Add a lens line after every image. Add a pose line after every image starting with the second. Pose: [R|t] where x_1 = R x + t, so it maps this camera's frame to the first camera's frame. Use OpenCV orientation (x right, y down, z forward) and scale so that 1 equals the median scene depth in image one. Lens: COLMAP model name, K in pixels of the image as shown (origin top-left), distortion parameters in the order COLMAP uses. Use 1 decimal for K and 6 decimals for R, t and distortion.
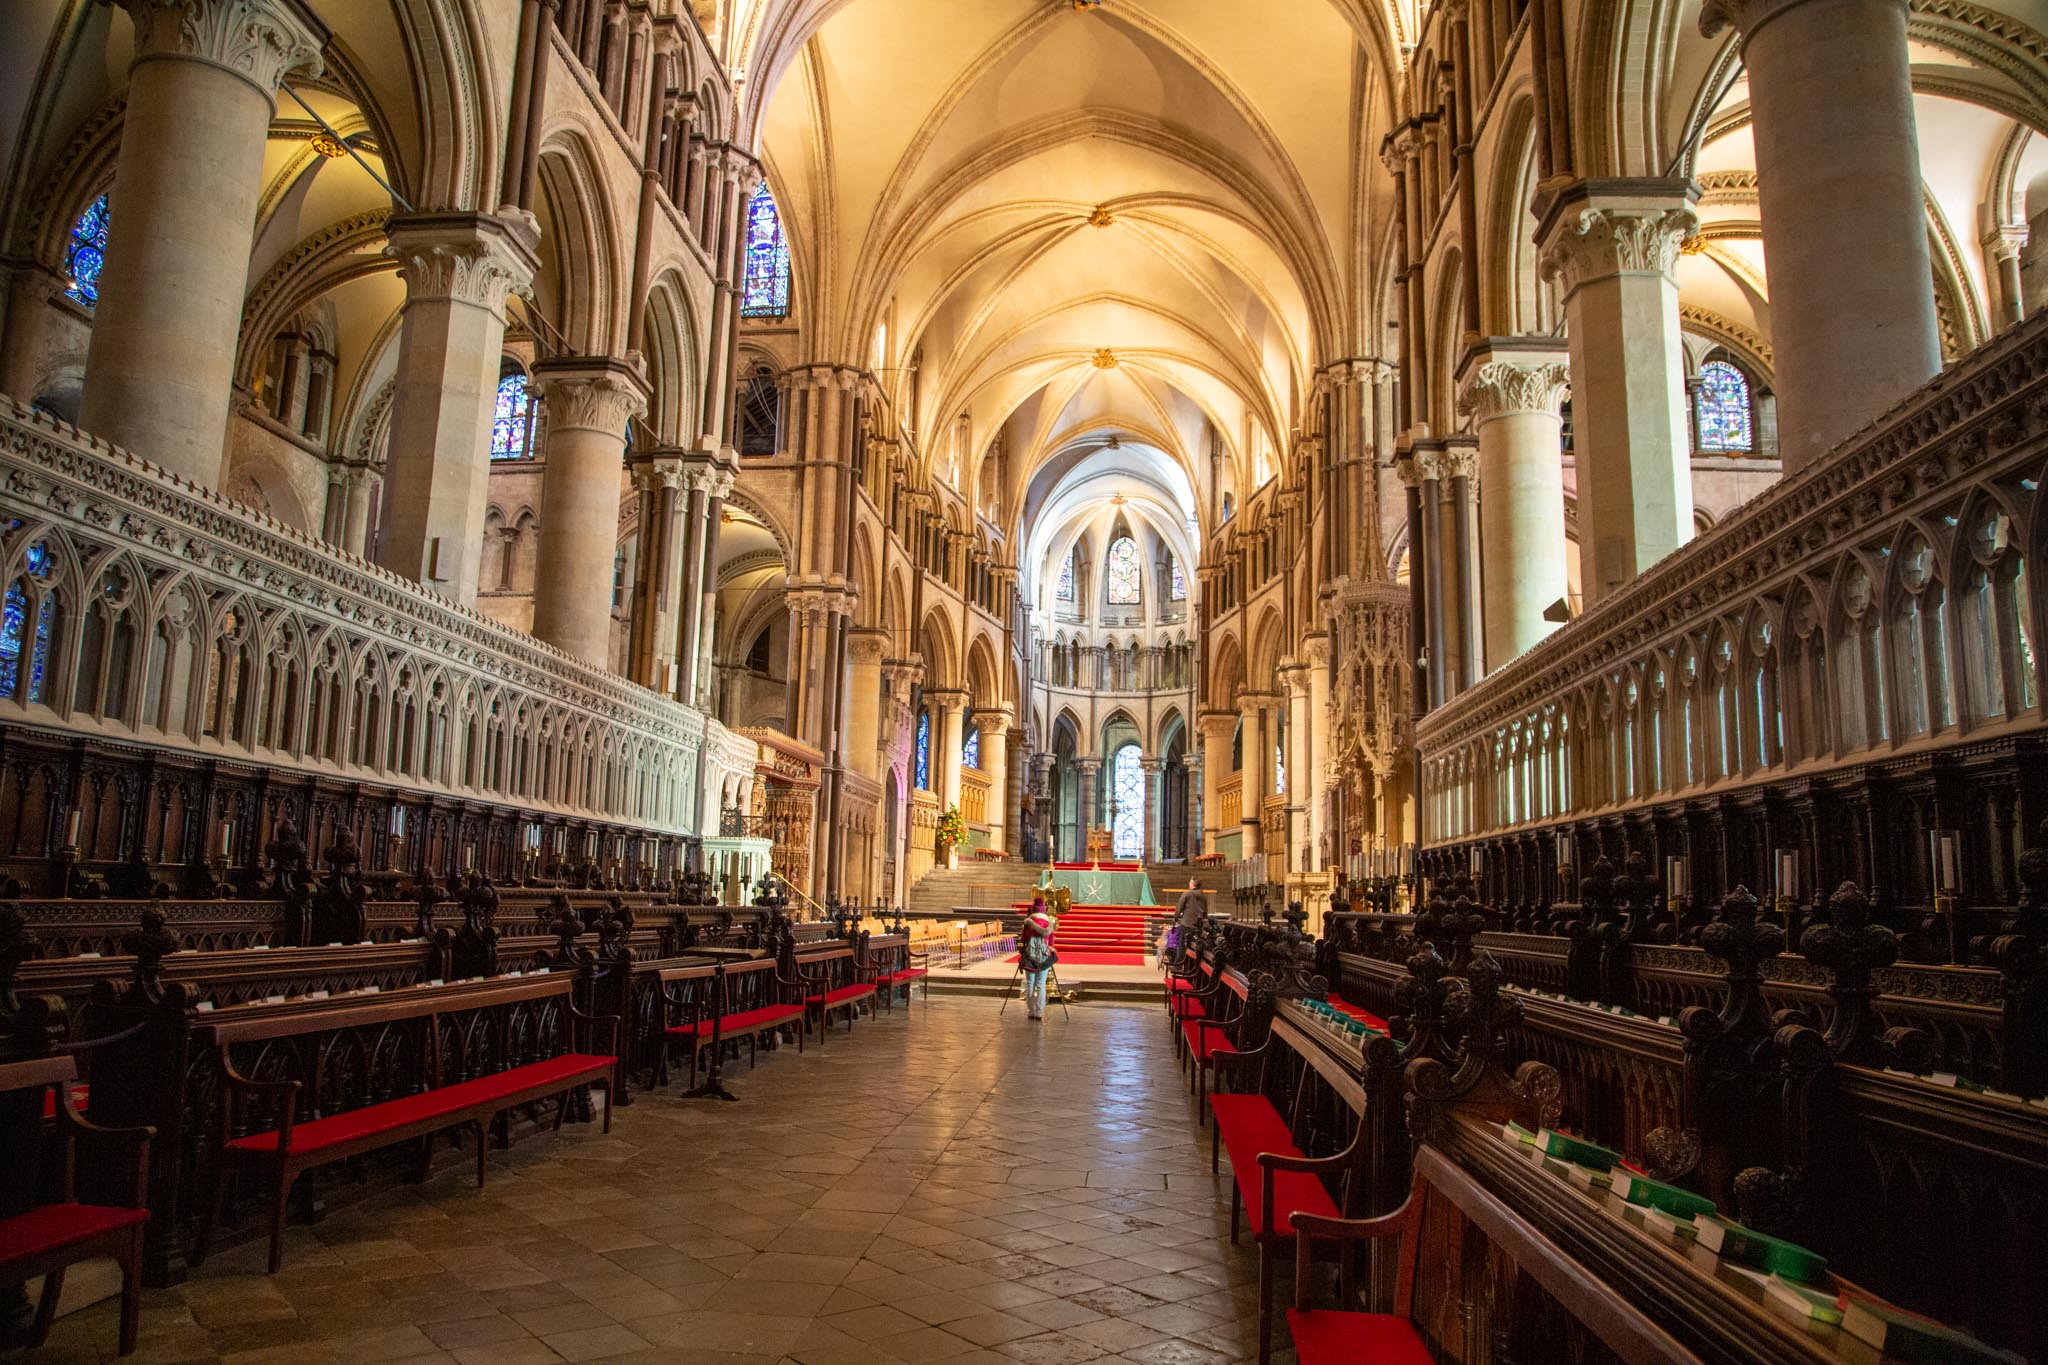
lens RADIAL K [[1437.5, 0, 1025.1], [0, 1437.5, 680.0], [0, 0, 1]] dist [-0.062937, 0.000076]
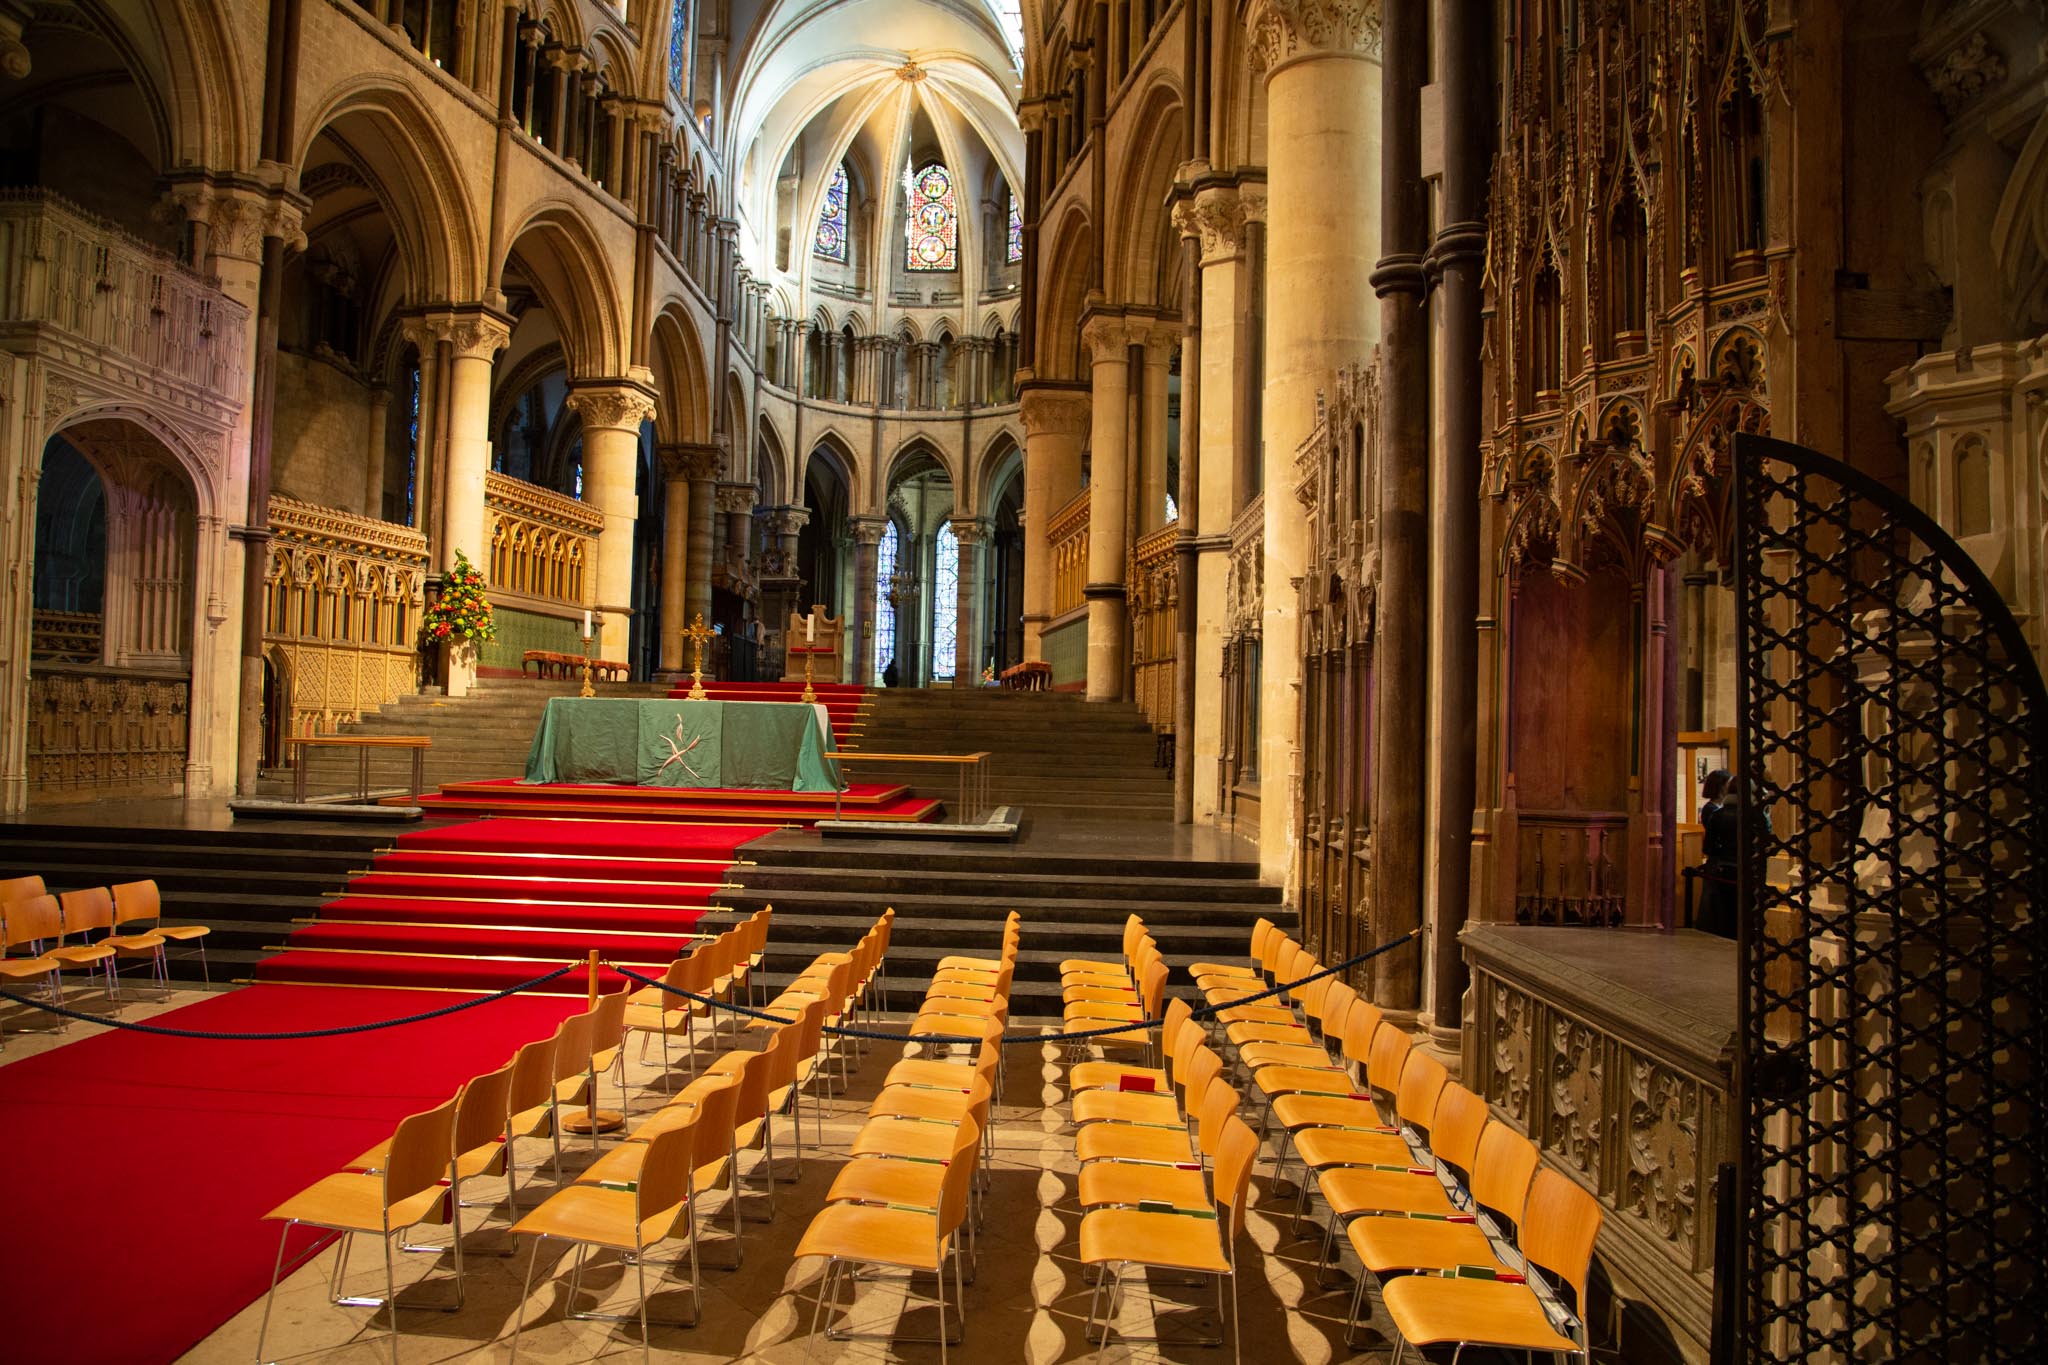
lens RADIAL K [[1437.5, 0, 1021.1], [0, 1437.5, 682.4], [0, 0, 1]] dist [-0.062937, 0.000076]
pose [[0.997840, 0.000148, 0.065690, 0.070991], [-0.008091, 0.992660, 0.120670, 0.051073], [-0.065190, -0.120941, 0.990517, 0.386471]]
